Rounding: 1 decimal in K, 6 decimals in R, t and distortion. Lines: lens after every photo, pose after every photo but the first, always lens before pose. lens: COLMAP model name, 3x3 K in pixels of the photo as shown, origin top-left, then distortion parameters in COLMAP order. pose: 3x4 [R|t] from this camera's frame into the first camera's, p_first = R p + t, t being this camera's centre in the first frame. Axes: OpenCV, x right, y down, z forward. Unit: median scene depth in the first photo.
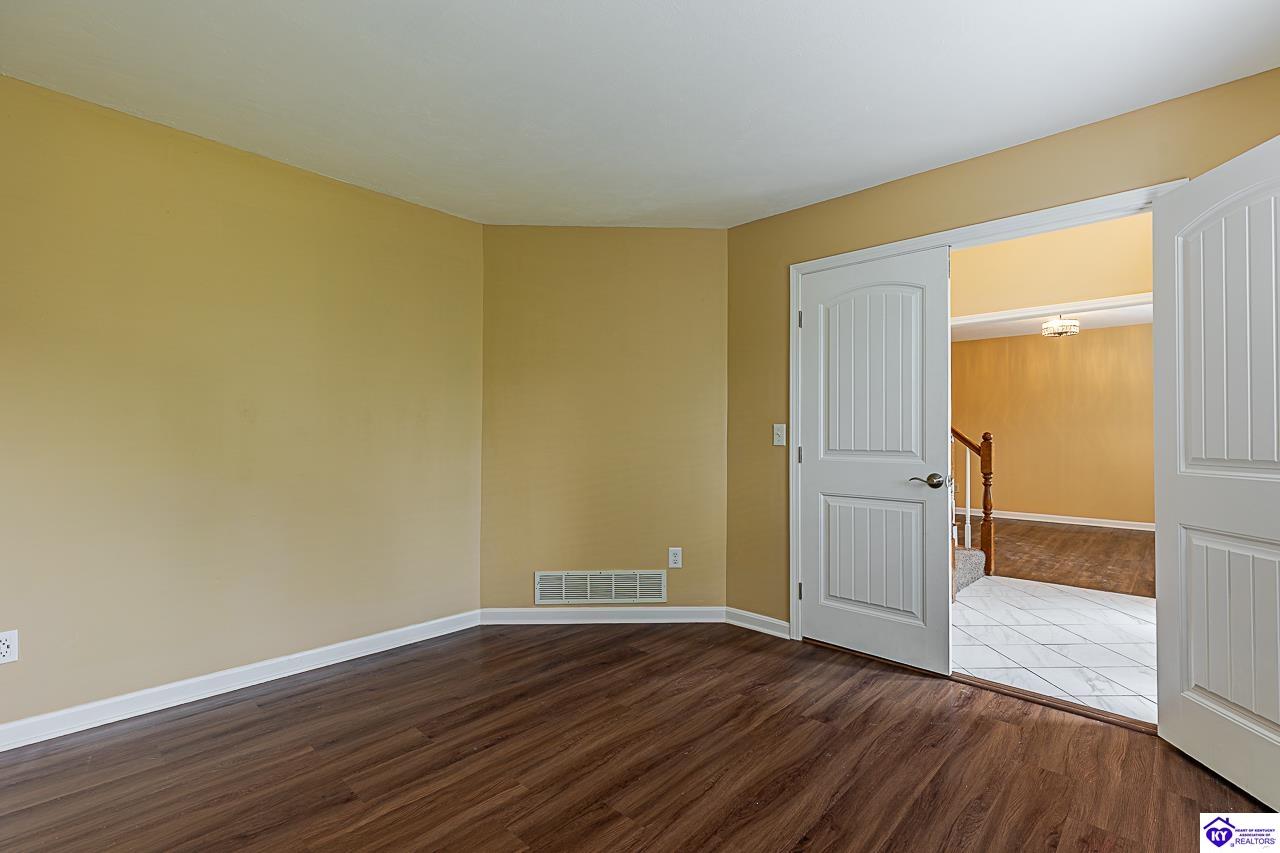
lens RADIAL K [[578.0, 0, 662.0], [0, 578.0, 425.3], [0, 0, 1]] dist [0.008298, -0.002286]
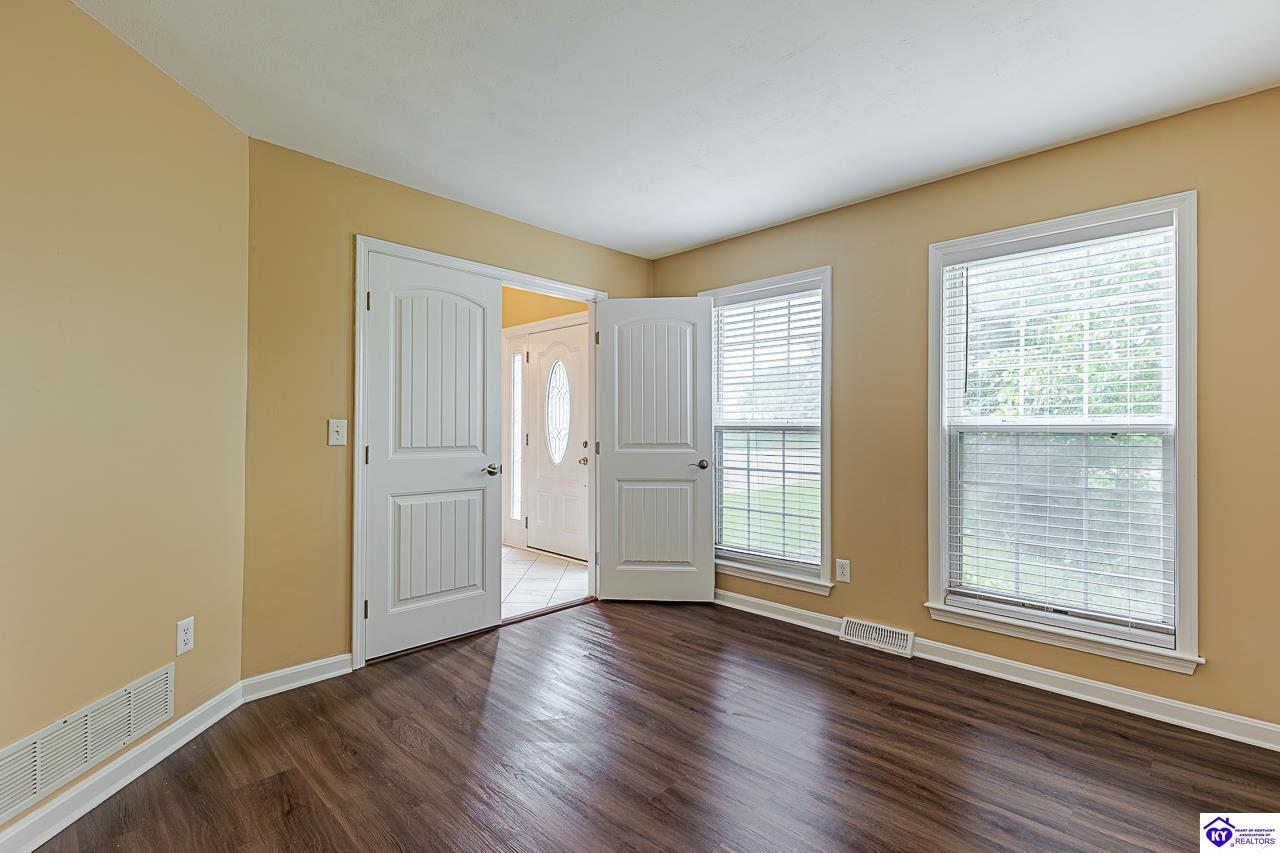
lens RADIAL K [[578.0, 0, 629.5], [0, 578.0, 426.5], [0, 0, 1]] dist [0.008298, -0.002286]
pose [[0.044883, 0.005874, 0.998975, -0.649099], [-0.016168, 0.999856, -0.005153, 0.006561], [-0.998861, -0.015920, 0.044971, 0.587391]]
